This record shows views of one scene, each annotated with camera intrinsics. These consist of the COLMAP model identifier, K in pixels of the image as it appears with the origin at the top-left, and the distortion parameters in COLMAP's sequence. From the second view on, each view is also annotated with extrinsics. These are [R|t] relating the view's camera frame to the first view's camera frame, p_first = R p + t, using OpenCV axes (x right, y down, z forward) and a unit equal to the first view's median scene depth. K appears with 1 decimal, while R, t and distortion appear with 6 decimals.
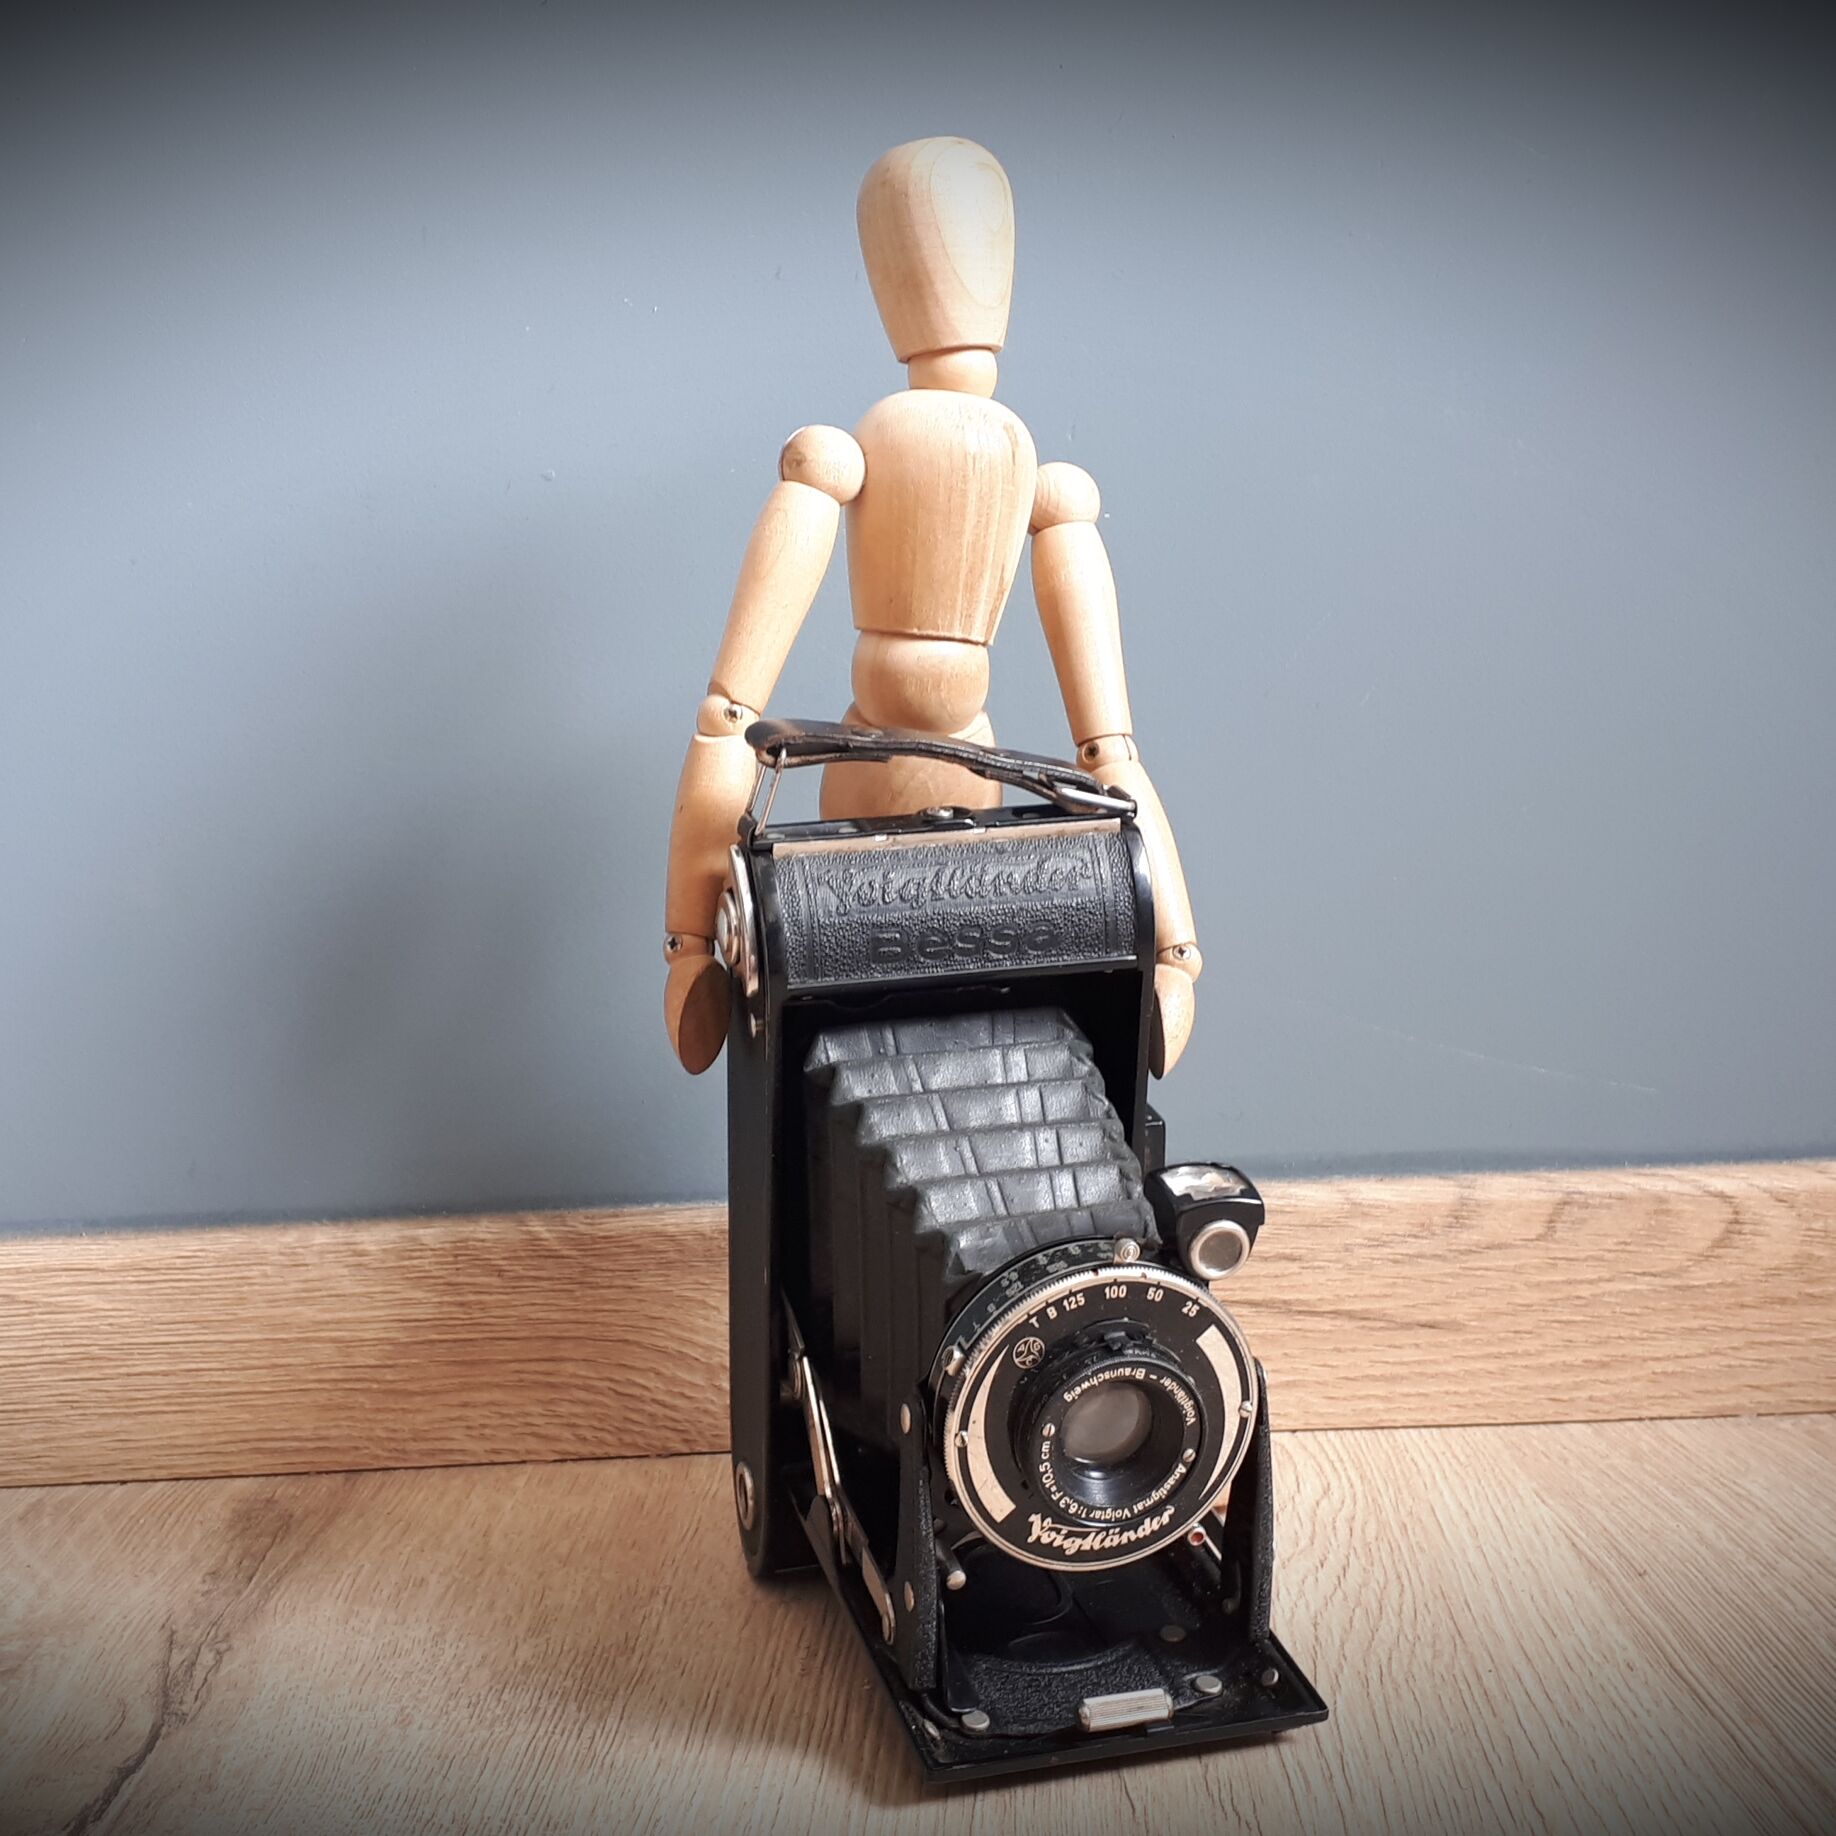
lens RADIAL K [[2749.7, 0, 881.4], [0, 2749.7, 942.9], [0, 0, 1]] dist [0.298894, -1.072223]
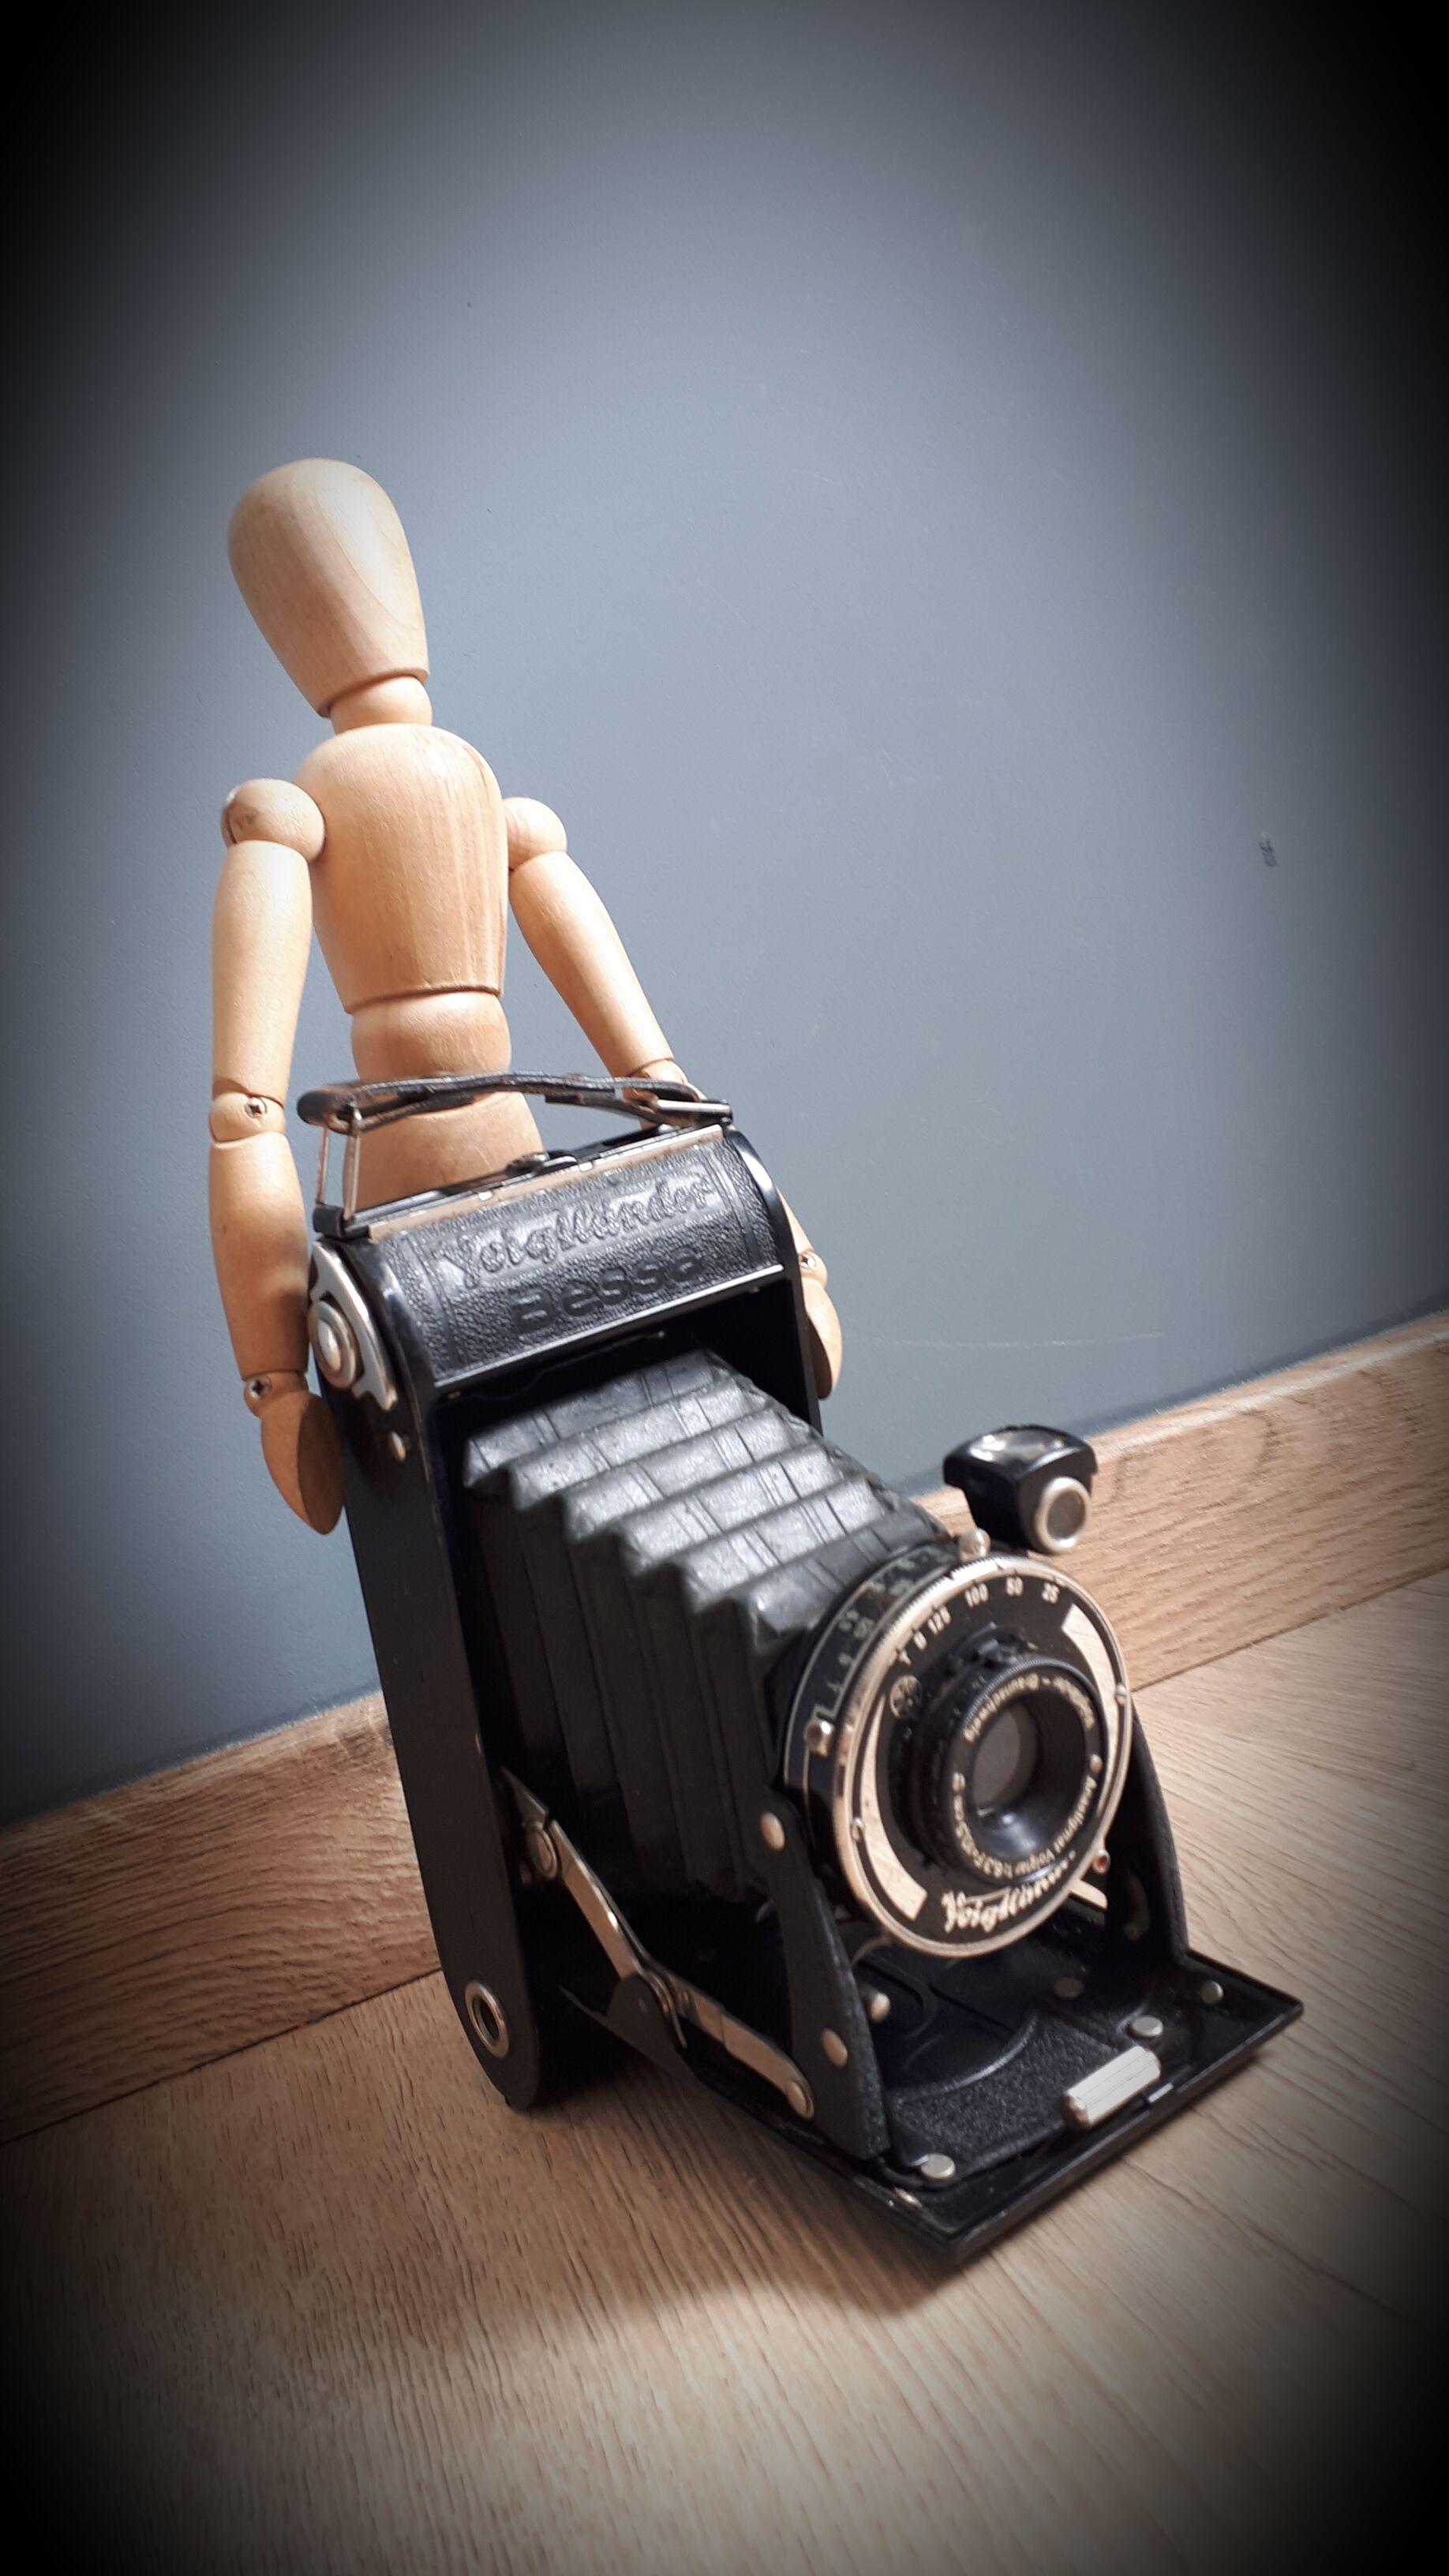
lens RADIAL K [[2126.2, 0, 724.5], [0, 2126.2, 1288.0], [0, 0, 1]] dist [0.192212, -0.581636]
pose [[0.918658, -0.240482, 0.313426, -0.143715], [0.272408, 0.960202, -0.061700, 0.049900], [-0.286114, 0.142061, 0.947606, 0.353313]]
